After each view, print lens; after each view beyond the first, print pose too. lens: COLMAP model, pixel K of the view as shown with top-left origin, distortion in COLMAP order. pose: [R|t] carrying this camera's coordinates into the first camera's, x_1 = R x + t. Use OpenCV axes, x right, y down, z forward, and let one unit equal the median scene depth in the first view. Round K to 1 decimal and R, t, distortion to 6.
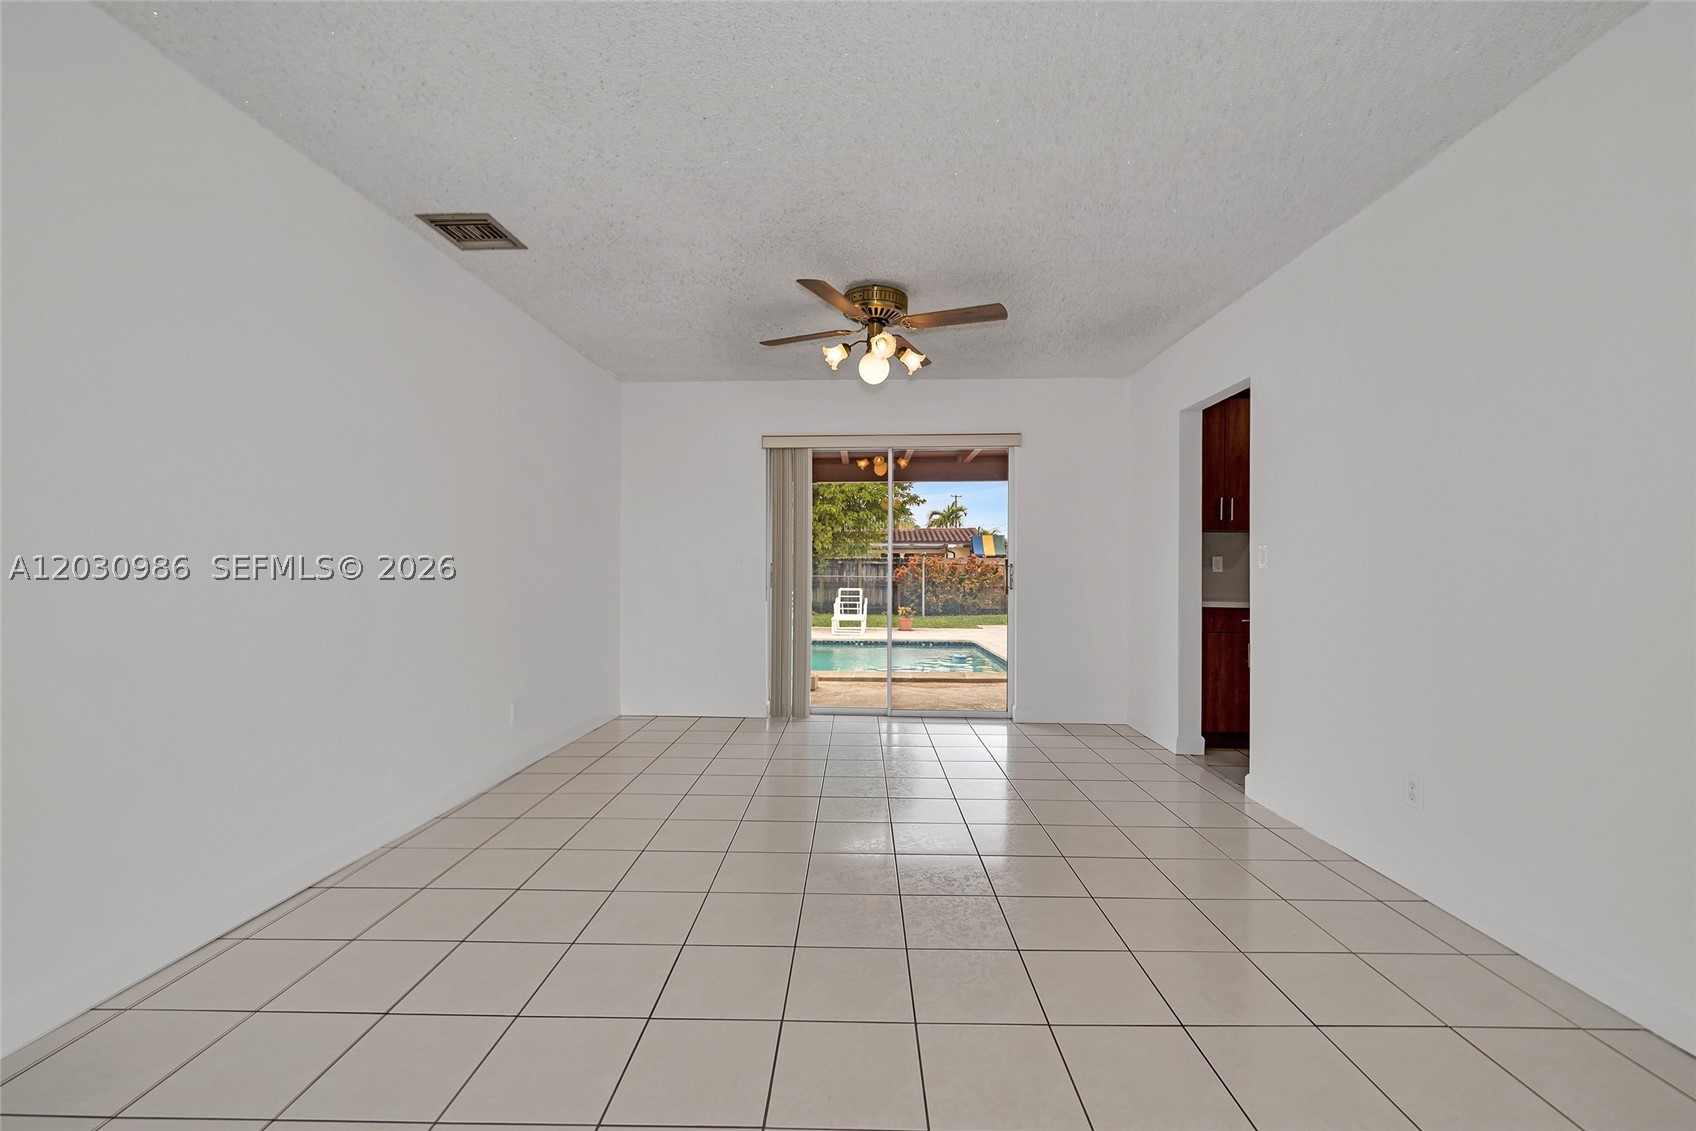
lens RADIAL K [[684.1, 0, 854.6], [0, 684.1, 567.5], [0, 0, 1]] dist [-0.005876, 0.000280]
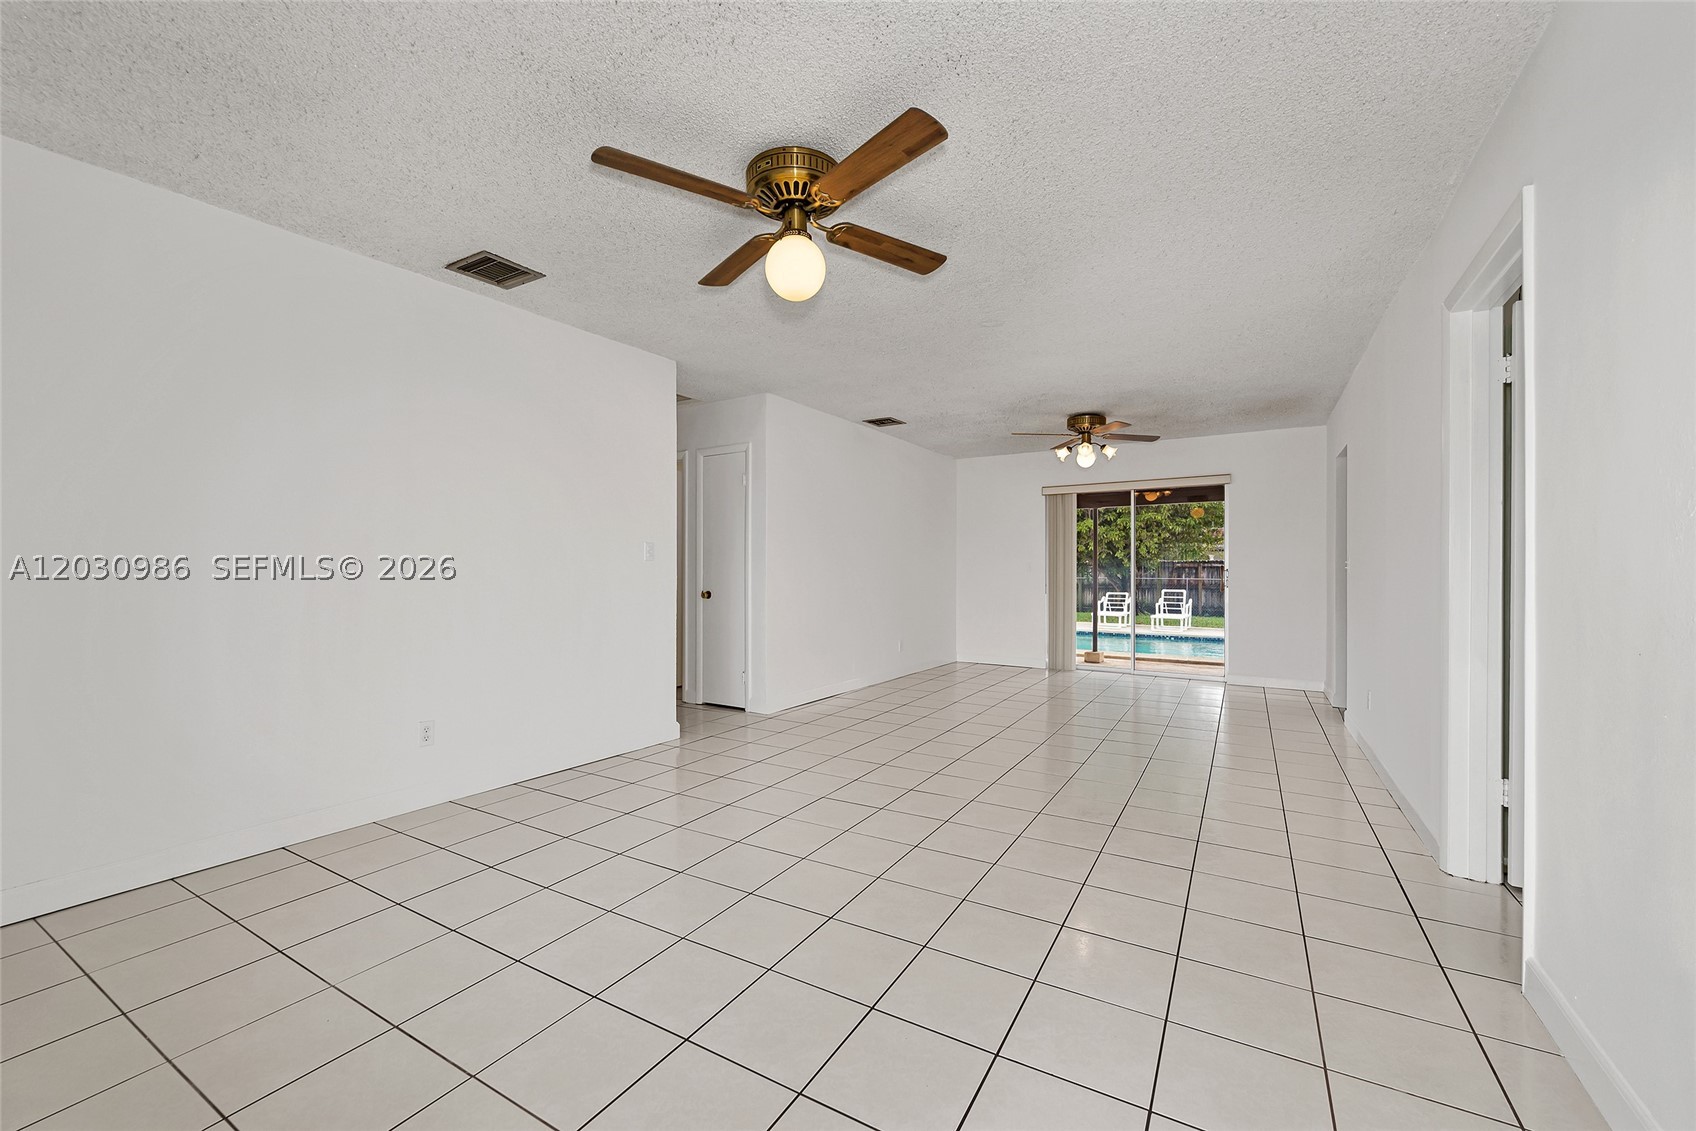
lens RADIAL K [[684.1, 0, 842.8], [0, 684.1, 571.0], [0, 0, 1]] dist [-0.005876, 0.000280]
pose [[0.862535, -0.001380, -0.505995, 0.257723], [0.002317, 0.999997, 0.001223, -0.005155], [0.505992, -0.002227, 0.862535, -0.564321]]
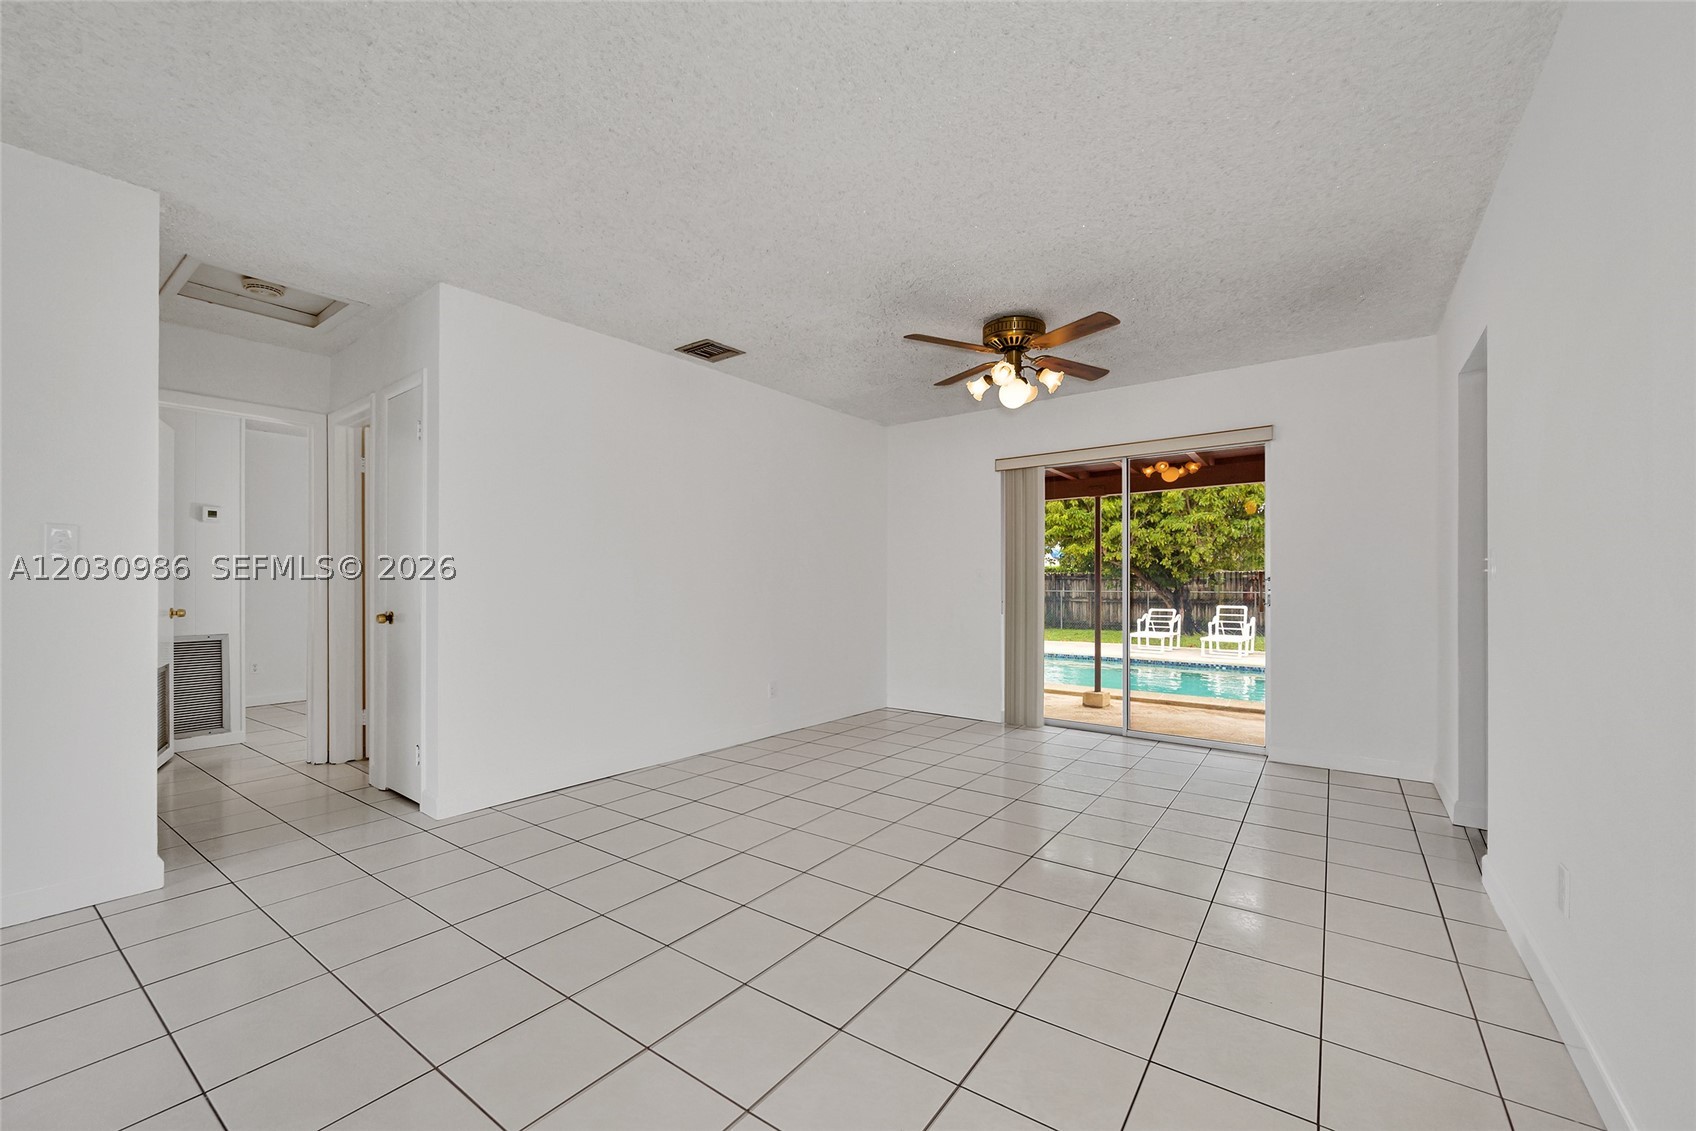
lens RADIAL K [[684.1, 0, 851.8], [0, 684.1, 583.6], [0, 0, 1]] dist [-0.005876, 0.000280]
pose [[0.816347, -0.003188, -0.577553, 0.297483], [0.003623, 0.999993, -0.000399, 0.001398], [0.577550, -0.001767, 0.816353, -0.005830]]
